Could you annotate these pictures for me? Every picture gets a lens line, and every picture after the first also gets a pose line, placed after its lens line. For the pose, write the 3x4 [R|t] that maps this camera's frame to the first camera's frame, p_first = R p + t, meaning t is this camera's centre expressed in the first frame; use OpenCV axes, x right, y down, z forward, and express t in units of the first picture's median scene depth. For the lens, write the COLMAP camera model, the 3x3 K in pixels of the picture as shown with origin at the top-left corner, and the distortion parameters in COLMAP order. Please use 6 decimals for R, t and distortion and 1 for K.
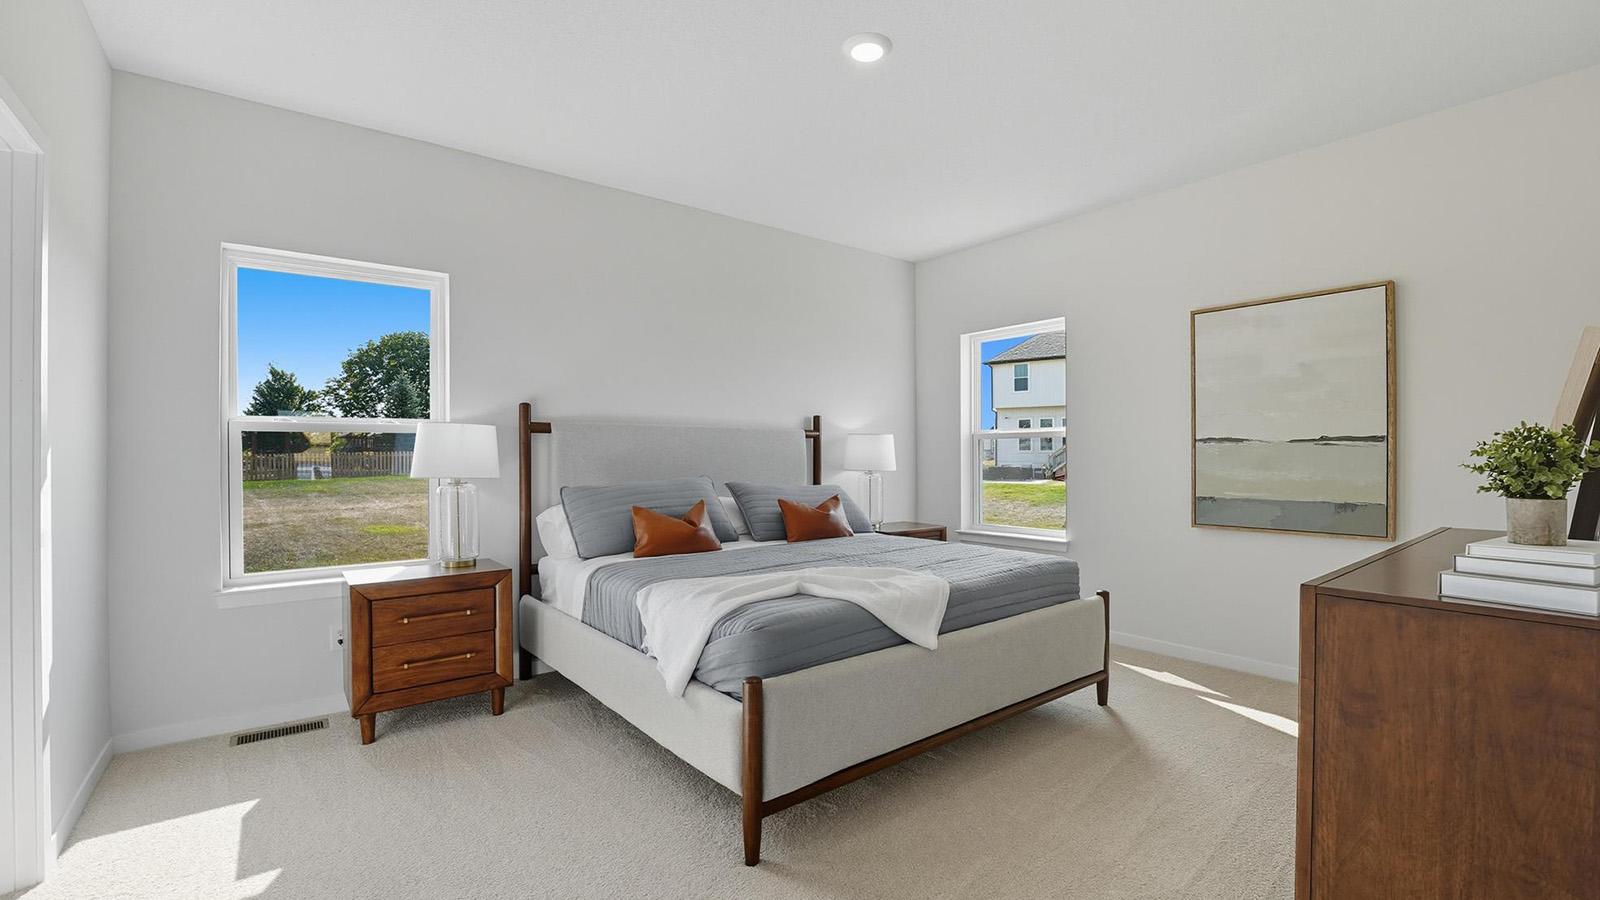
lens RADIAL K [[661.4, 0, 793.8], [0, 661.4, 455.2], [0, 0, 1]] dist [-0.025168, 0.000116]
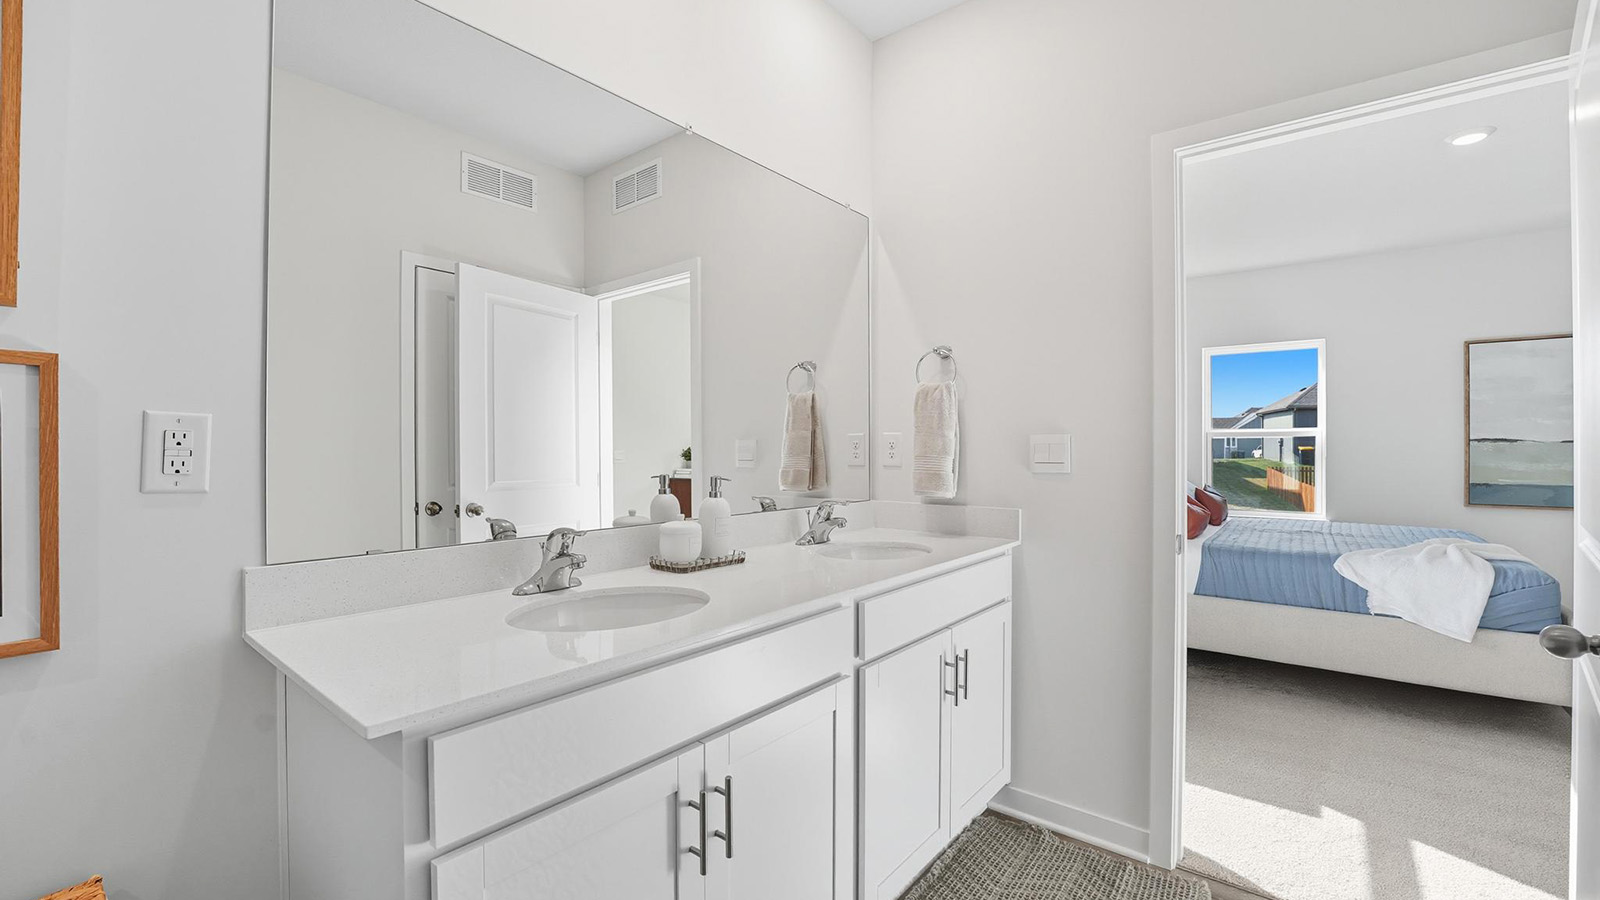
lens RADIAL K [[661.4, 0, 793.8], [0, 661.4, 455.2], [0, 0, 1]] dist [-0.025168, 0.000116]
pose [[0.976203, -0.002185, 0.216850, -0.999185], [0.001058, 0.999985, 0.005312, -0.001544], [-0.216858, -0.004956, 0.976190, 0.042254]]
